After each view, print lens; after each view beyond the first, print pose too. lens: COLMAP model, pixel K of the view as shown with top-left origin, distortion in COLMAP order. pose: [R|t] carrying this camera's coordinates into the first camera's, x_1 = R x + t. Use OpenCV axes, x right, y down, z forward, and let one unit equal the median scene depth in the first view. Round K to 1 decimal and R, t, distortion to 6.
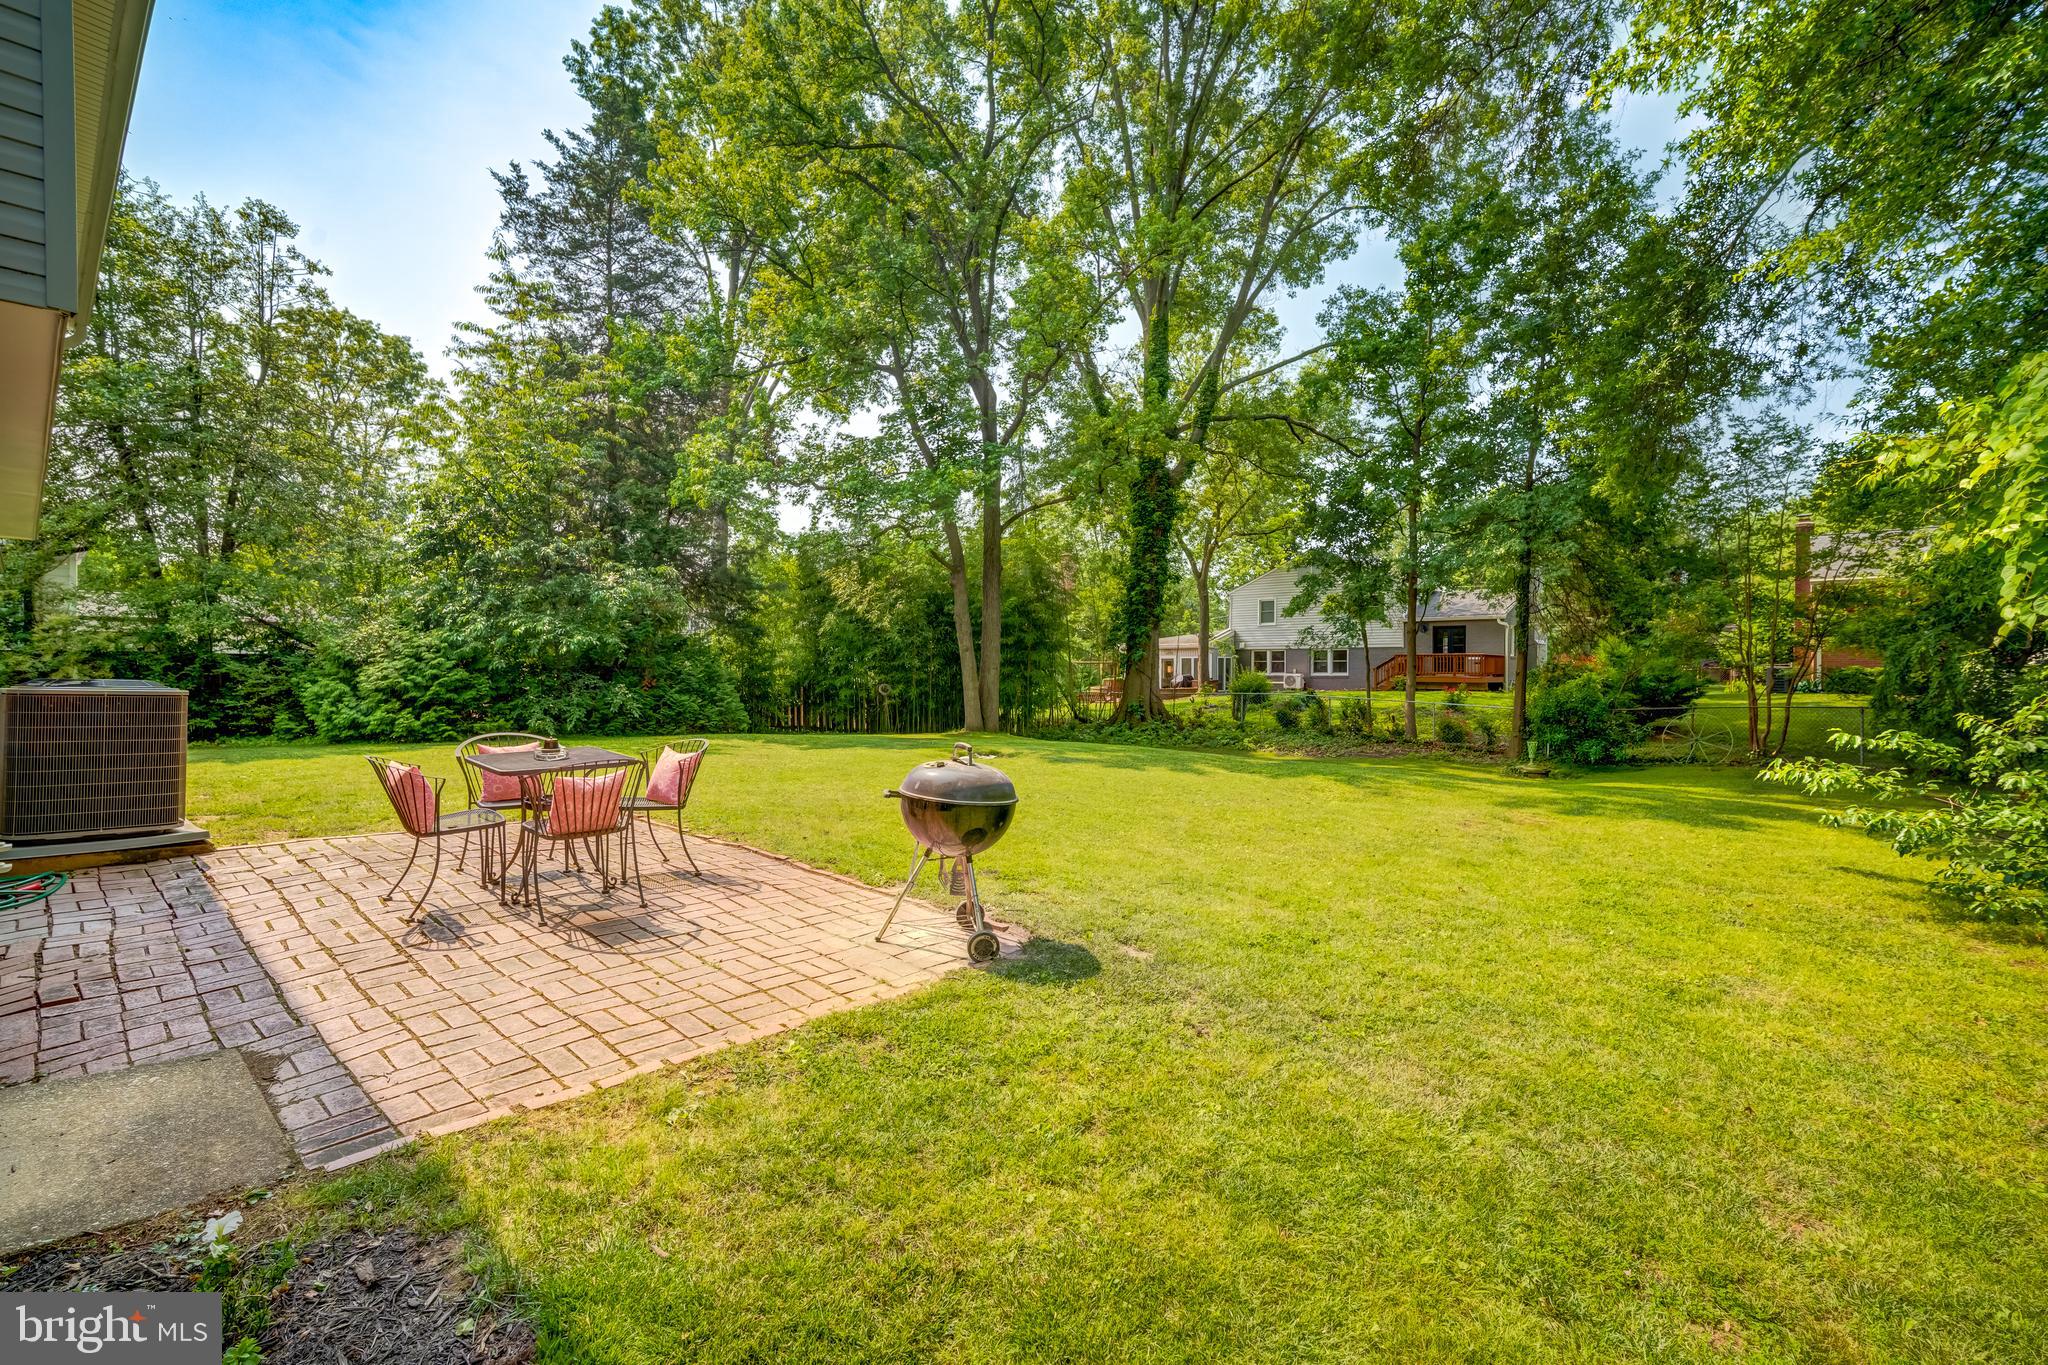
lens RADIAL K [[883.7, 0, 1022.1], [0, 883.7, 655.1], [0, 0, 1]] dist [0.001811, 0.001383]
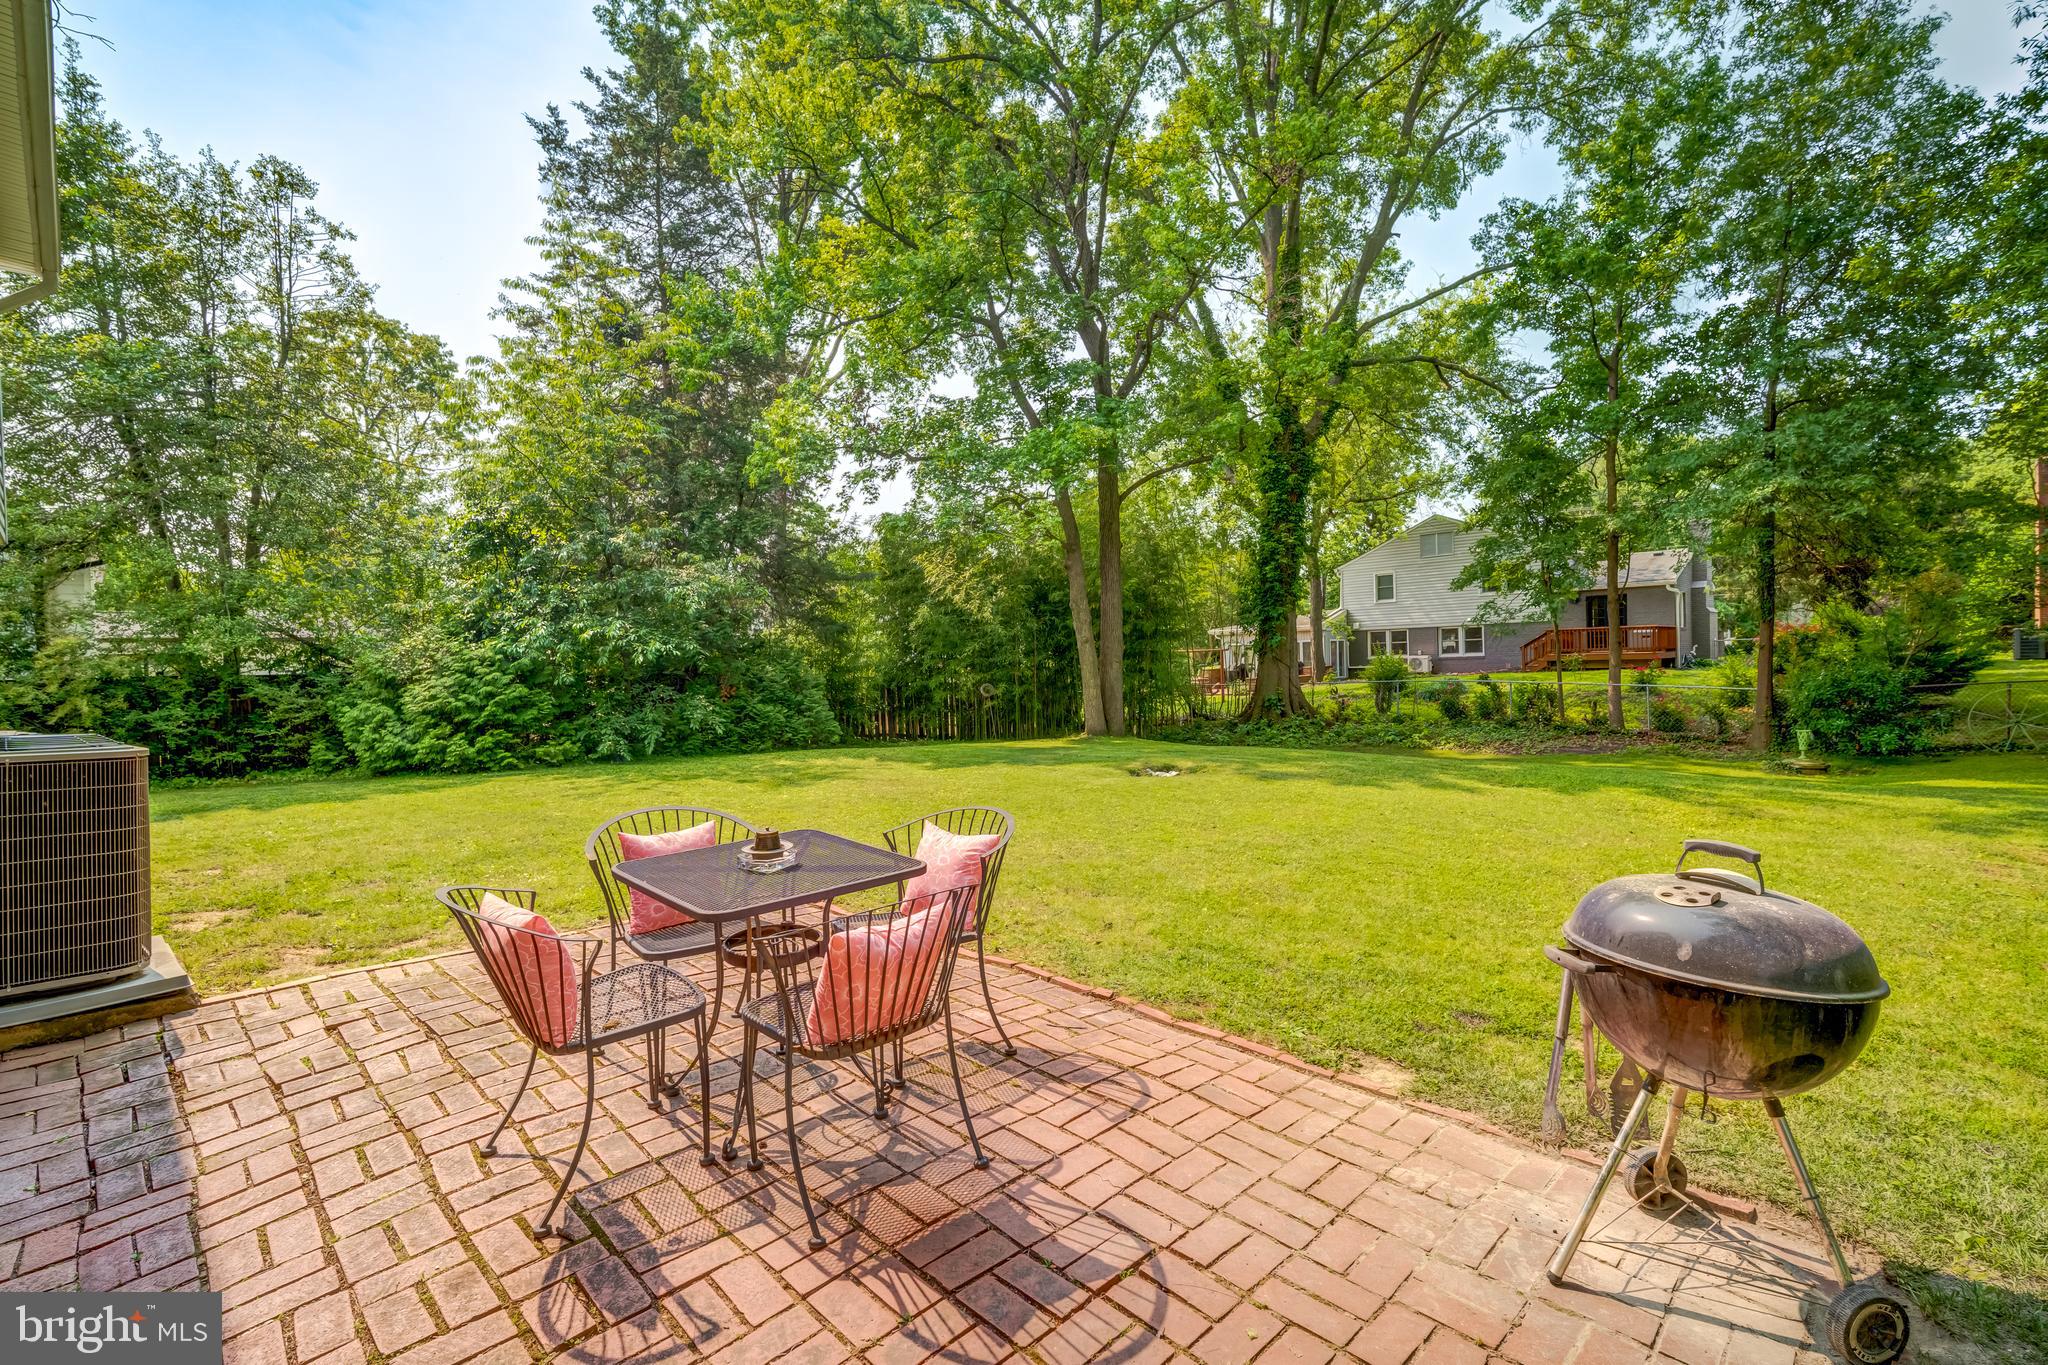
lens RADIAL K [[890.3, 0, 1009.2], [0, 890.3, 650.3], [0, 0, 1]] dist [0.001452, 0.000041]
pose [[0.998536, -0.034475, -0.041684, -0.108709], [0.034663, 0.999392, 0.003792, -0.003463], [0.041528, -0.005232, 0.999124, 0.140571]]
